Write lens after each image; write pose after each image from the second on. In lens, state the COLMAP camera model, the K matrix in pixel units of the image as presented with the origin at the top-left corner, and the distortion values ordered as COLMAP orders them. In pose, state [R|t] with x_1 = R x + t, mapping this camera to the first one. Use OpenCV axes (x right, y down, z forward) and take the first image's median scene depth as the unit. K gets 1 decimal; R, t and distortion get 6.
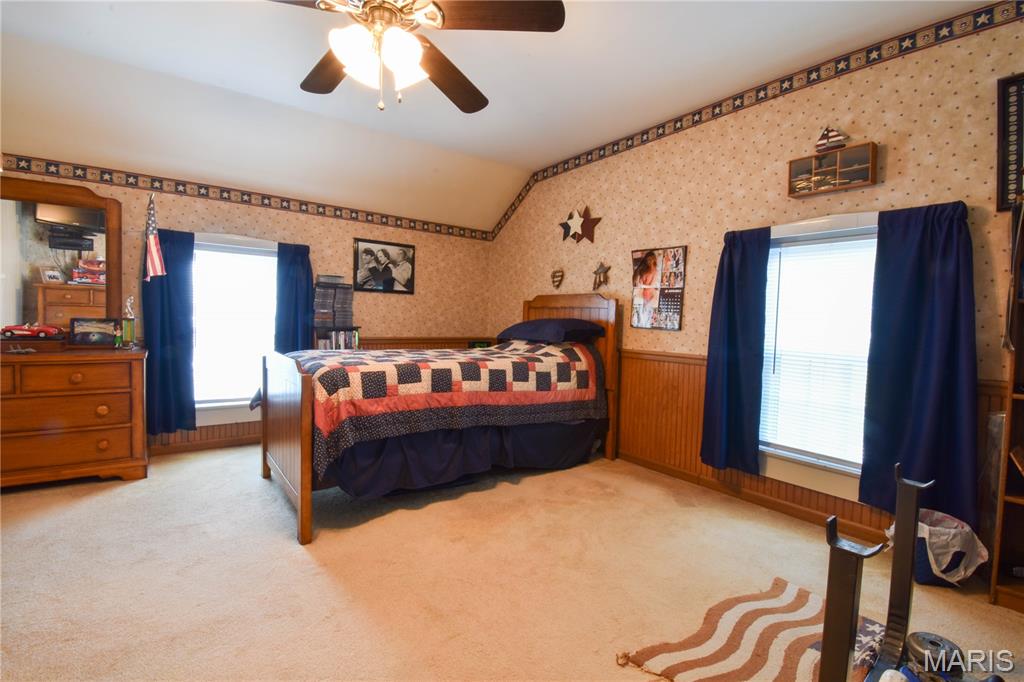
lens RADIAL K [[457.8, 0, 515.5], [0, 457.8, 334.2], [0, 0, 1]] dist [0.020993, -0.027595]
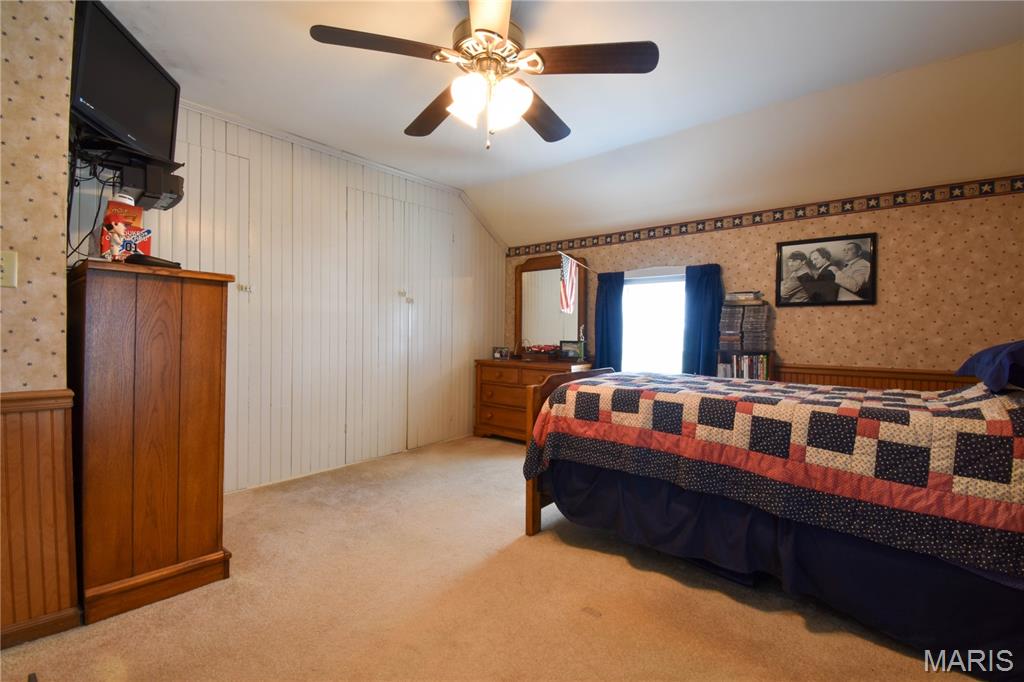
lens RADIAL K [[457.8, 0, 515.5], [0, 457.8, 334.2], [0, 0, 1]] dist [0.020993, -0.027595]
pose [[0.207966, -0.022098, -0.977886, 0.413679], [-0.036671, 0.998866, -0.030370, -0.004735], [0.977448, 0.042176, 0.206920, 0.440729]]
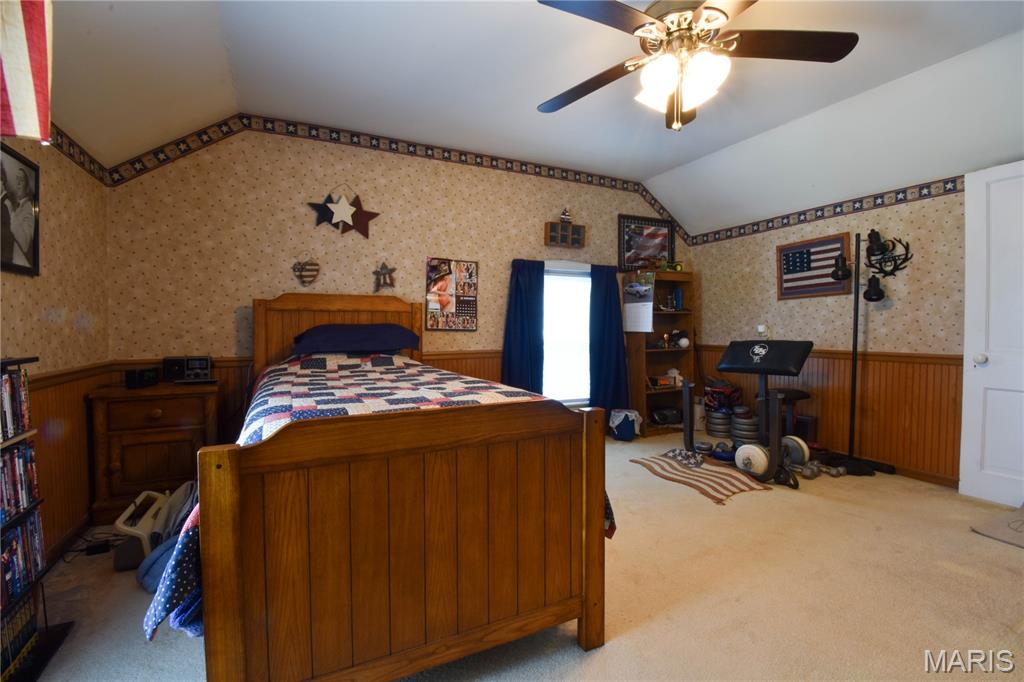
lens RADIAL K [[464.7, 0, 507.0], [0, 464.7, 333.8], [0, 0, 1]] dist [-0.002143, -0.000343]
pose [[0.185830, -0.047550, 0.981431, -0.733312], [0.036242, 0.998480, 0.041514, -0.043989], [-0.981913, 0.027854, 0.187271, 0.607644]]
